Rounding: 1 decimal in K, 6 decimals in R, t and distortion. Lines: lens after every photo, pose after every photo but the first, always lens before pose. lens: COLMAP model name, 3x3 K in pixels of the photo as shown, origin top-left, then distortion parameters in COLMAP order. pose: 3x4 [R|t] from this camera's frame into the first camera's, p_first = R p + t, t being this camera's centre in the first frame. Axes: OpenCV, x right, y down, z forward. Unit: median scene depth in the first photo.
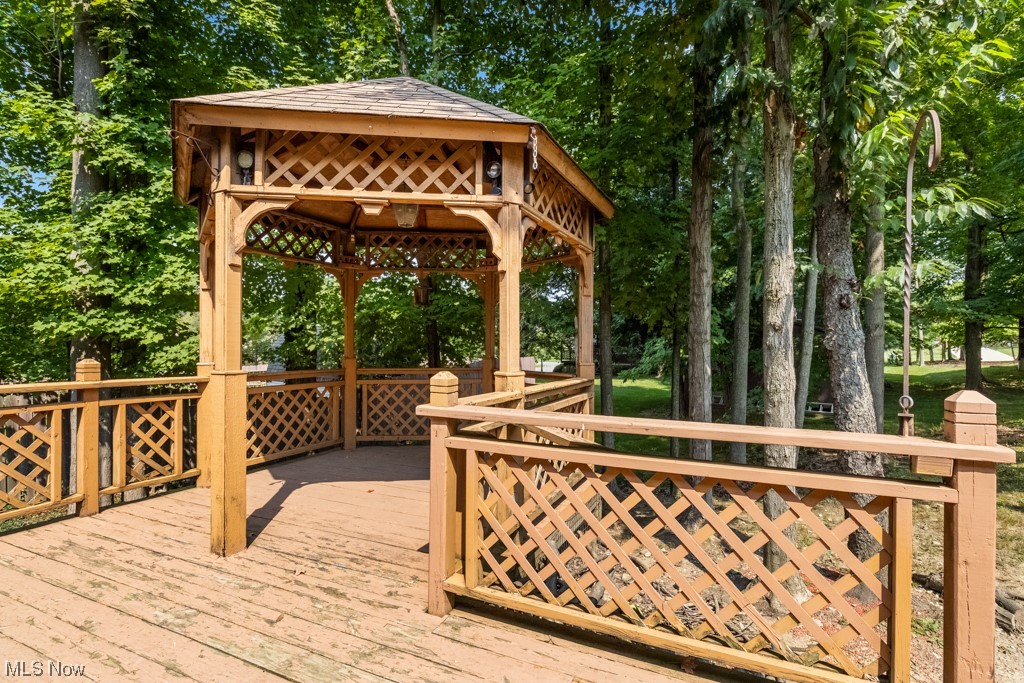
lens RADIAL K [[481.8, 0, 512.2], [0, 481.8, 348.5], [0, 0, 1]] dist [0.000569, 0.000071]
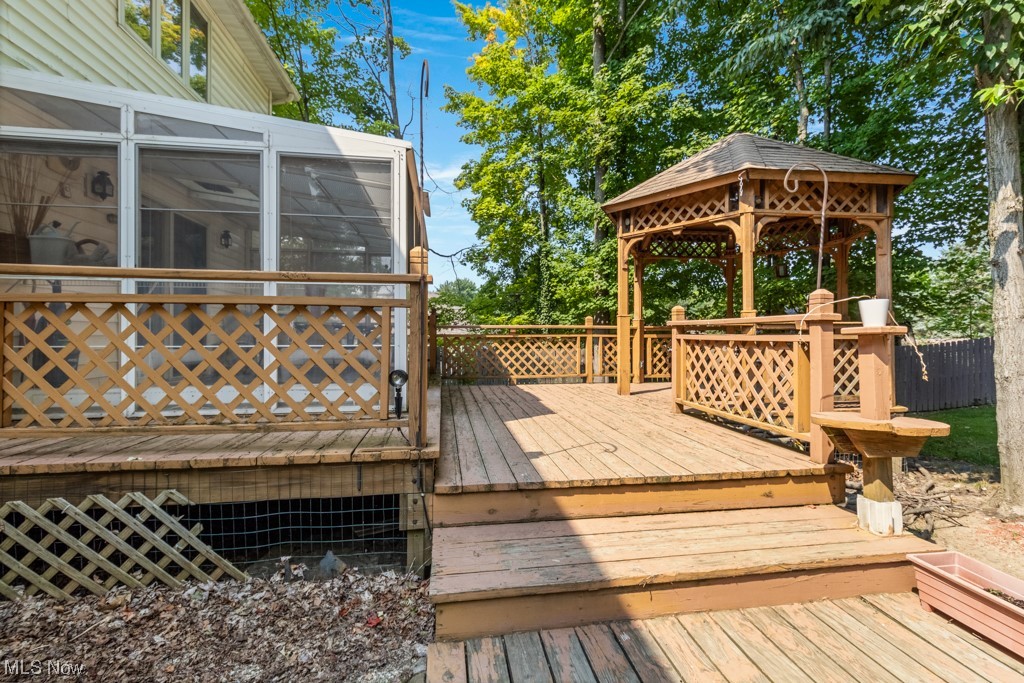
lens RADIAL K [[481.2, 0, 515.6], [0, 481.2, 340.6], [0, 0, 1]] dist [0.002014, -0.000062]
pose [[0.542908, 0.002011, -0.839790, 1.020609], [-0.001710, 0.999998, 0.001290, 0.160458], [0.839791, 0.000736, 0.542910, -0.647012]]
